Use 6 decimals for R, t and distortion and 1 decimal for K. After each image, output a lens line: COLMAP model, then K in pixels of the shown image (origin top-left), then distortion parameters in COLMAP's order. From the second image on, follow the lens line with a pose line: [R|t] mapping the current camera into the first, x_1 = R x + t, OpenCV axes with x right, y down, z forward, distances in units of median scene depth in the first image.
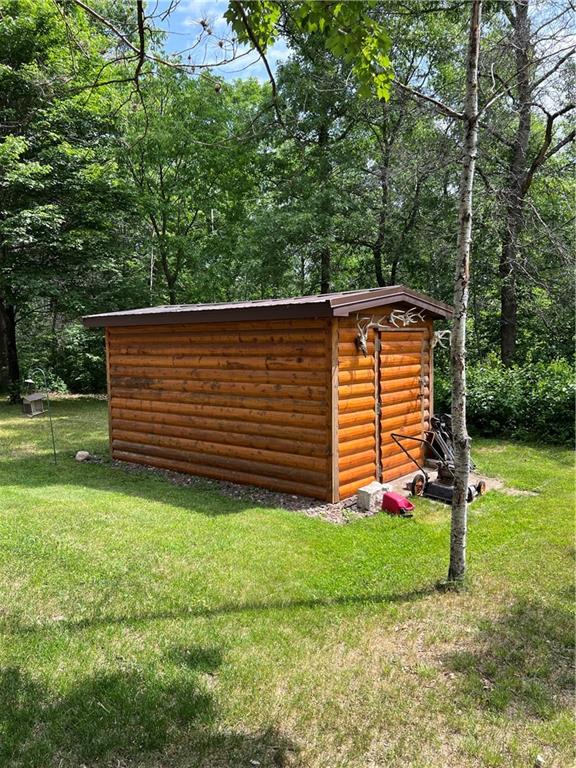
lens RADIAL K [[584.5, 0, 288.0], [0, 584.5, 384.7], [0, 0, 1]] dist [0.054439, -0.056812]
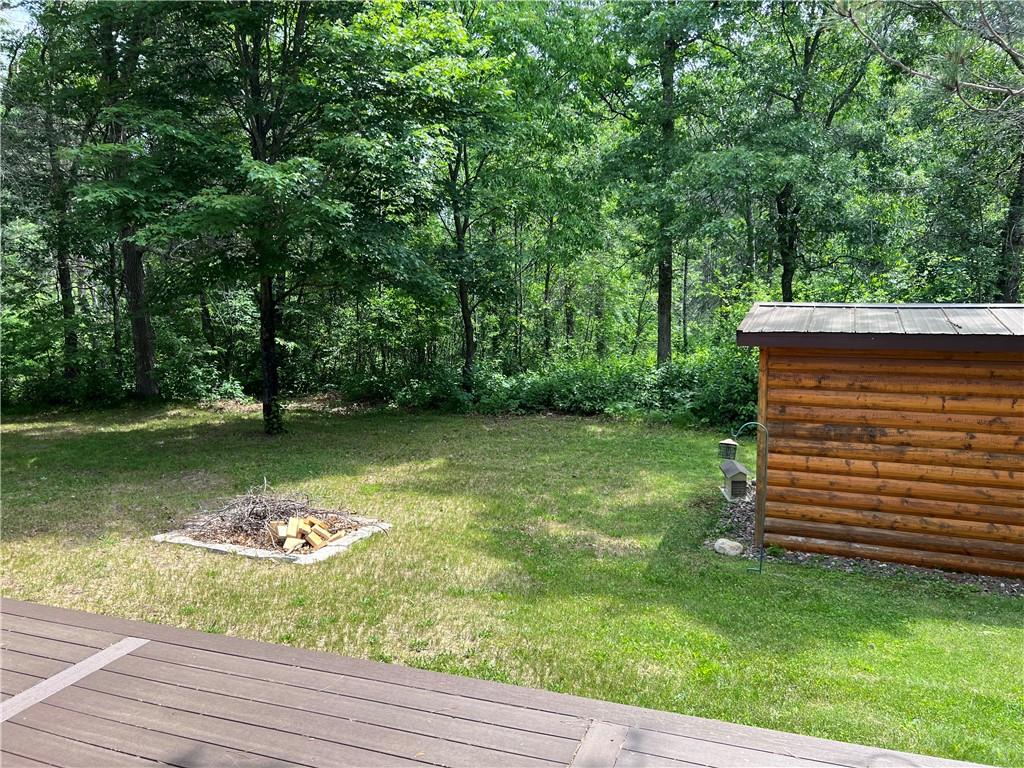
lens RADIAL K [[779.3, 0, 513.4], [0, 779.3, 385.7], [0, 0, 1]] dist [0.054439, -0.056812]
pose [[0.956011, -0.028460, 0.291948, -0.890986], [0.013371, 0.998476, 0.053549, -0.110692], [-0.293027, -0.047290, 0.954934, 0.294706]]
